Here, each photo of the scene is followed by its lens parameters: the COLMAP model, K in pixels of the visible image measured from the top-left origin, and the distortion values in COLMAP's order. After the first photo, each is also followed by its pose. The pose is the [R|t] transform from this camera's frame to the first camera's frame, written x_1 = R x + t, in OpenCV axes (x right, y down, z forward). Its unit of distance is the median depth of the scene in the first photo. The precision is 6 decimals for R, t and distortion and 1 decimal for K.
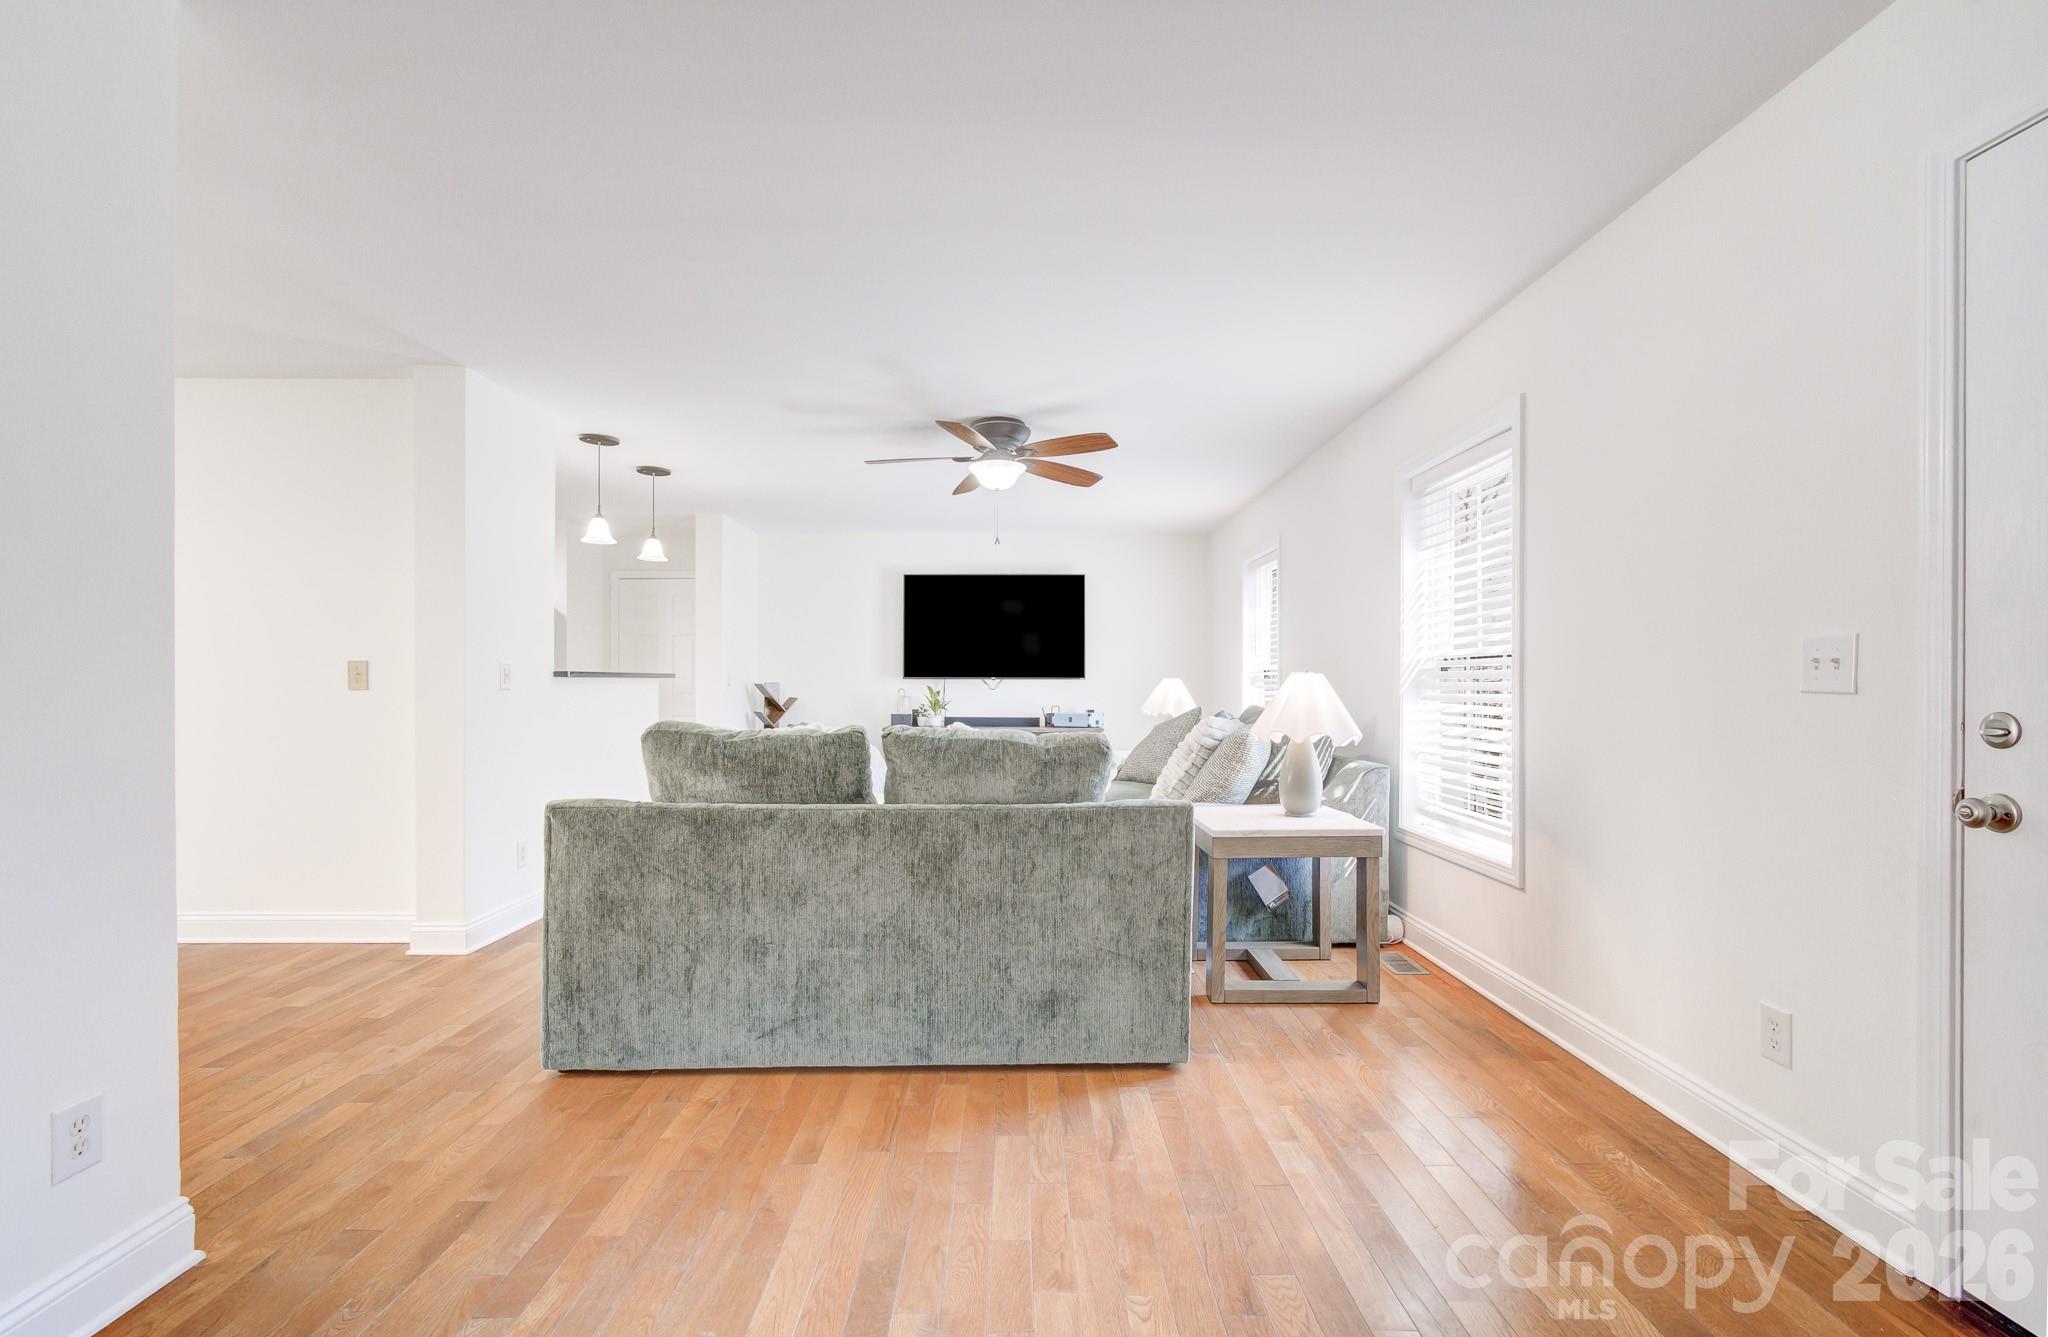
lens RADIAL K [[902.5, 0, 1014.5], [0, 902.5, 668.0], [0, 0, 1]] dist [-0.013078, 0.004564]
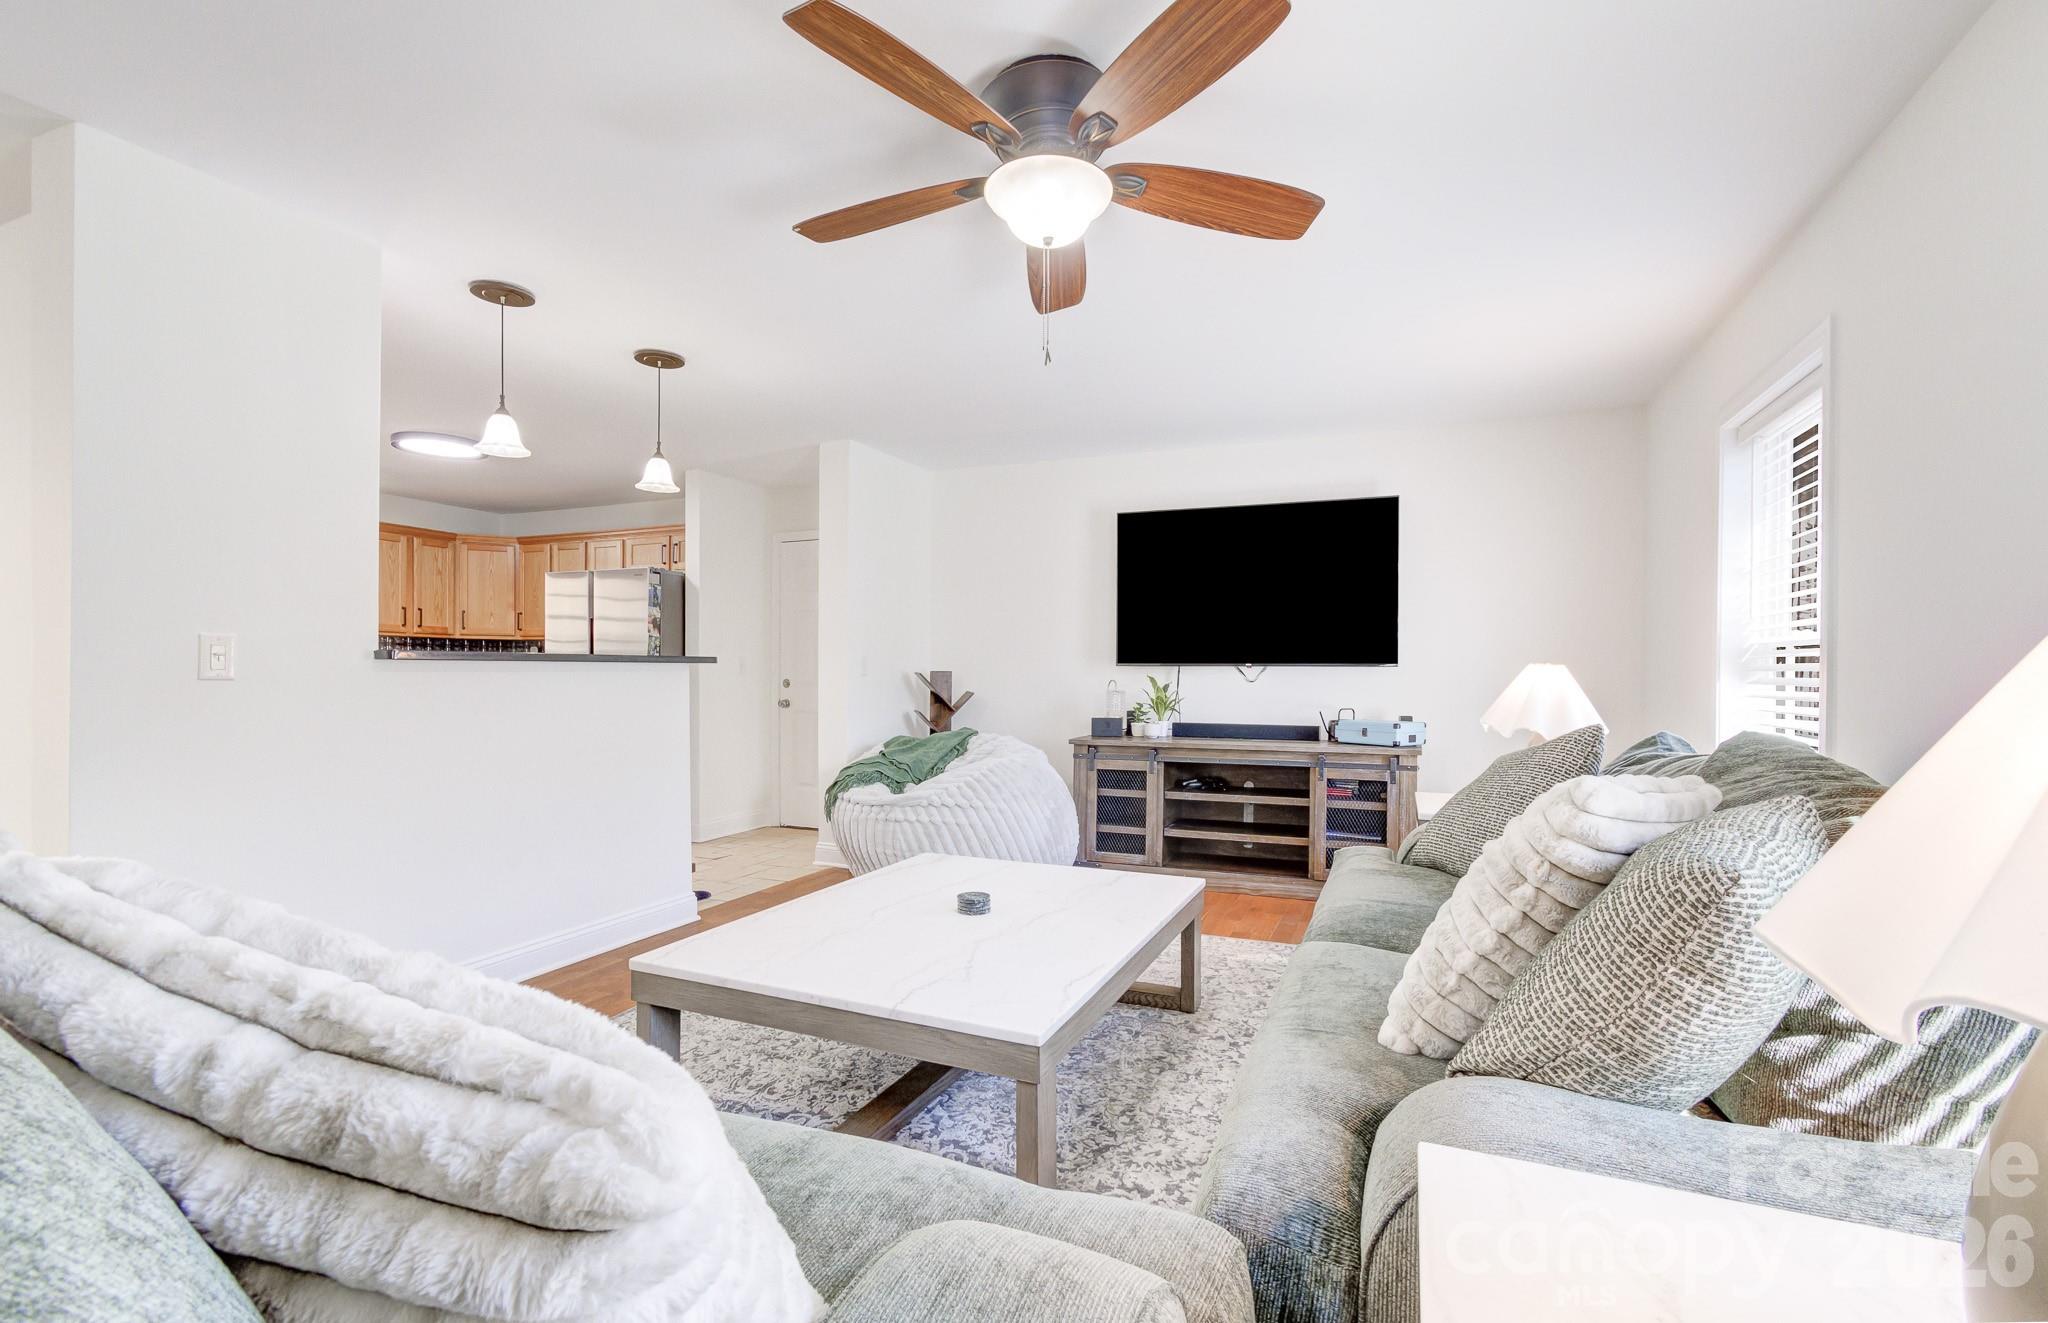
lens RADIAL K [[902.1, 0, 1016.5], [0, 902.1, 677.4], [0, 0, 1]] dist [0.002093, -0.000228]
pose [[0.916203, 0.002680, -0.400705, 0.086594], [0.005094, 0.999819, 0.018335, 0.007518], [0.400681, -0.018840, 0.916024, 0.342223]]
